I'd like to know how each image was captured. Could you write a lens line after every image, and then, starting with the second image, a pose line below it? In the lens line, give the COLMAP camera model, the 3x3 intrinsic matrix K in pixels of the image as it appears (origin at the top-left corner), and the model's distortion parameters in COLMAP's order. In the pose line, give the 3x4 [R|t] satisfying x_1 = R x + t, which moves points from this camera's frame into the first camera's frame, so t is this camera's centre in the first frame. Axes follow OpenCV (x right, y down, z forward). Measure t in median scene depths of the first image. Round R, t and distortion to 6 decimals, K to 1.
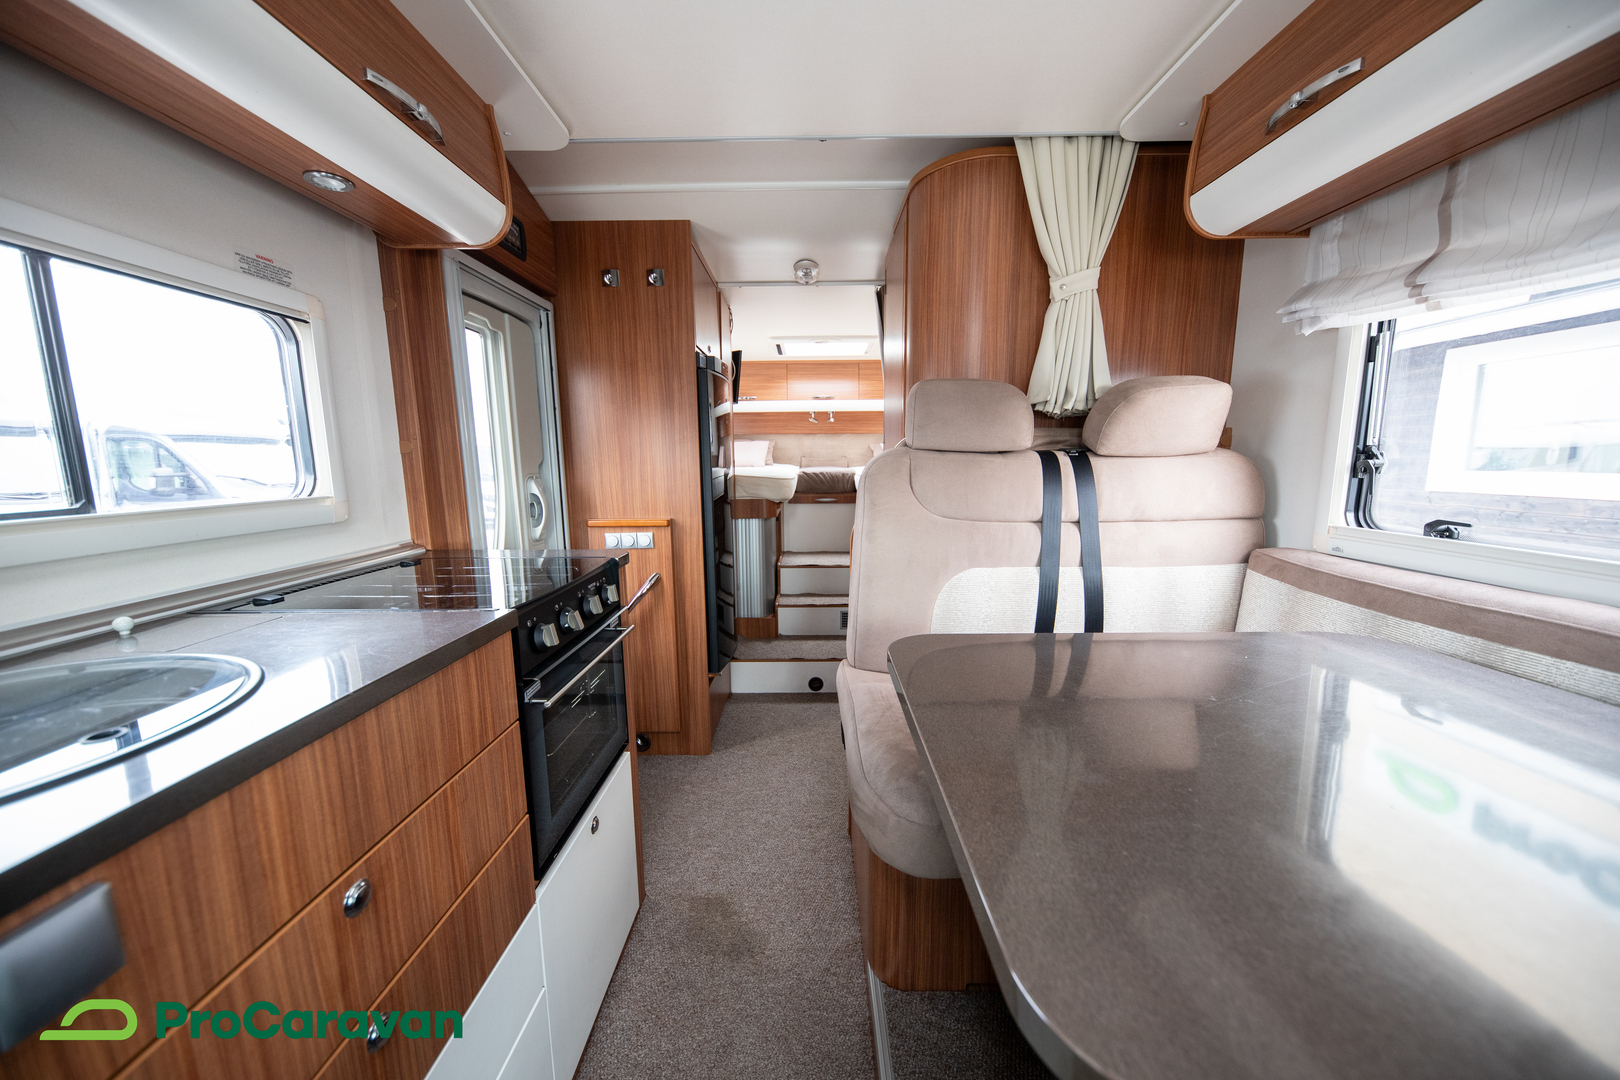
lens RADIAL K [[546.0, 0, 810.0], [0, 546.0, 540.0], [0, 0, 1]] dist [0.001412, -0.005795]
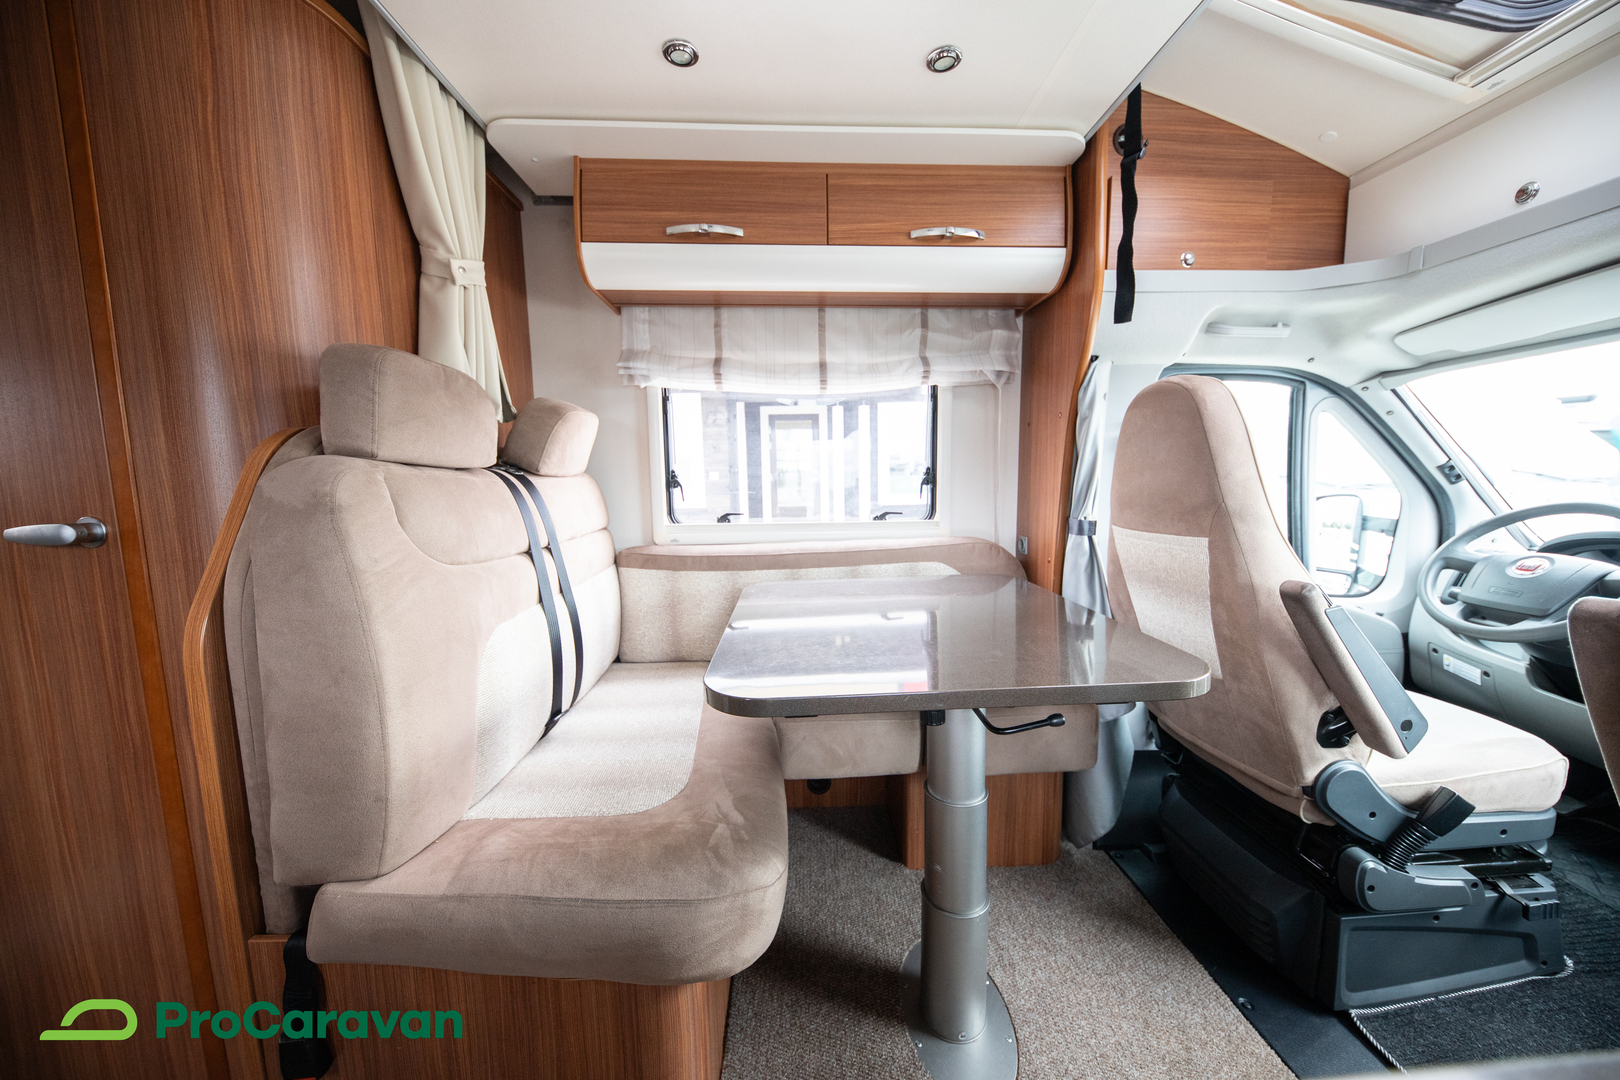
lens RADIAL K [[546.0, 0, 810.0], [0, 546.0, 540.0], [0, 0, 1]] dist [0.001412, -0.005795]
pose [[-0.041051, -0.108660, 0.993231, -0.560943], [0.158533, 0.980768, 0.113849, -0.104808], [-0.986500, 0.162134, -0.023035, 0.766413]]
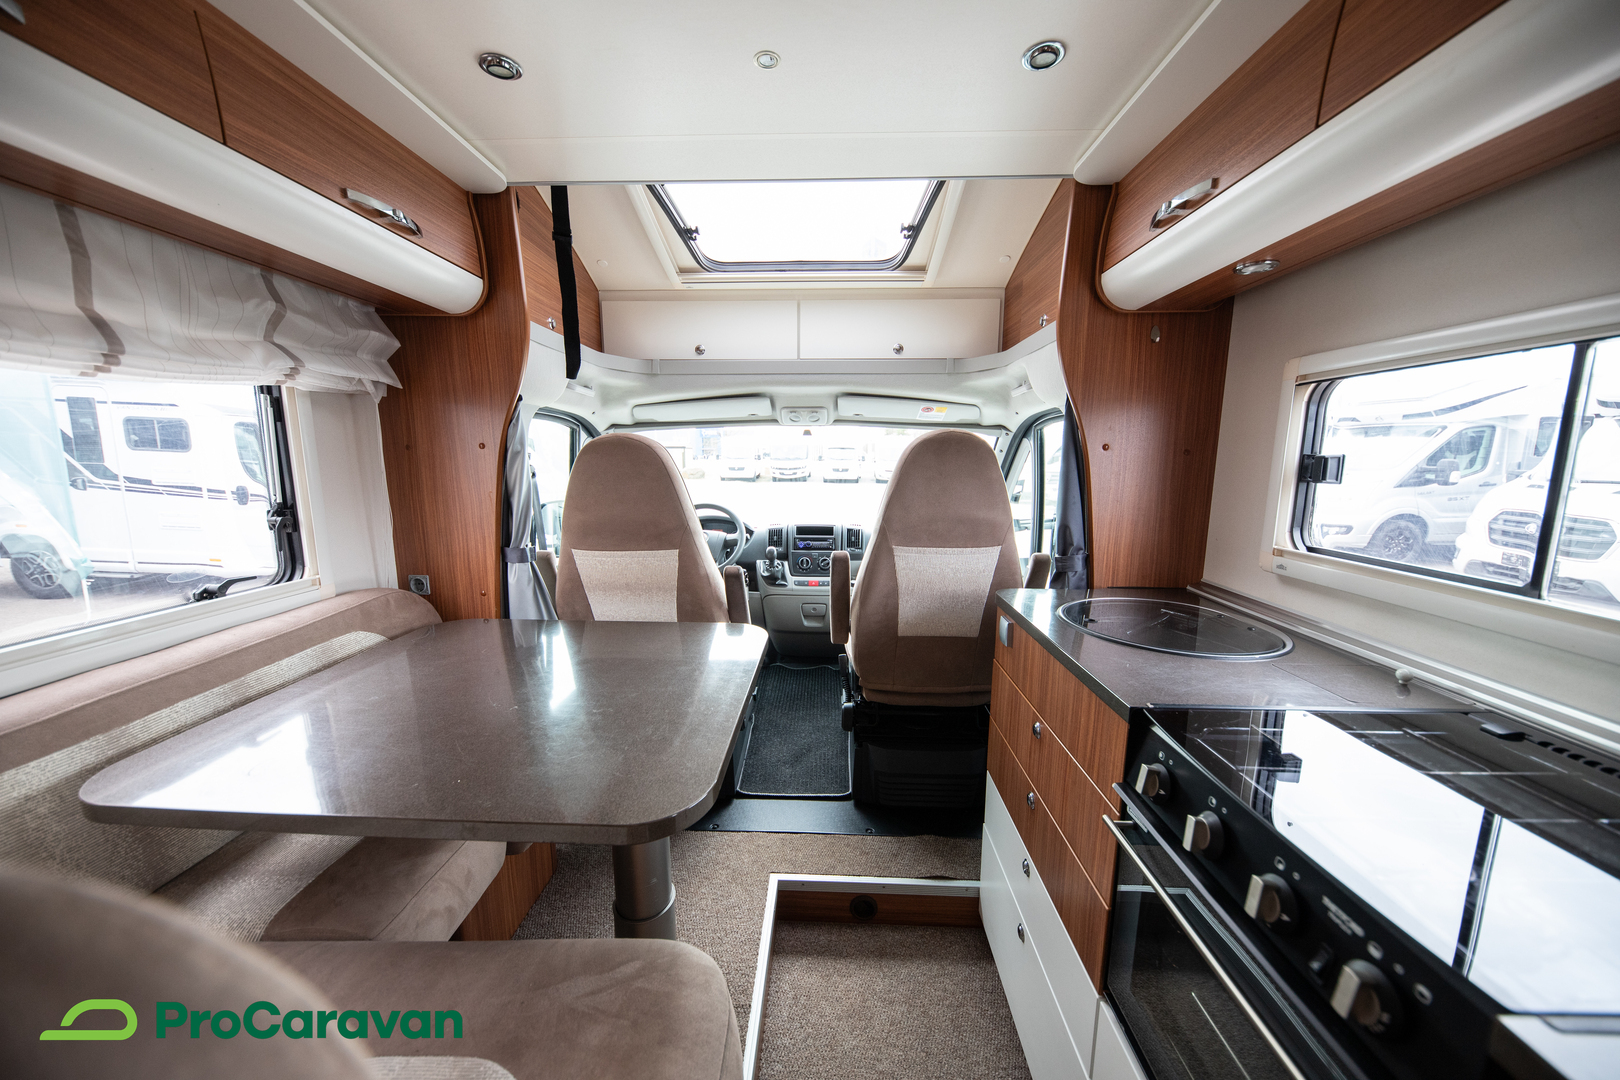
lens RADIAL K [[546.0, 0, 810.0], [0, 546.0, 540.0], [0, 0, 1]] dist [0.001412, -0.005795]
pose [[-0.999453, -0.004933, 0.032694, -0.024650], [0.004781, 0.956856, 0.290525, -0.330470], [-0.032716, 0.290522, -0.956309, 1.415121]]
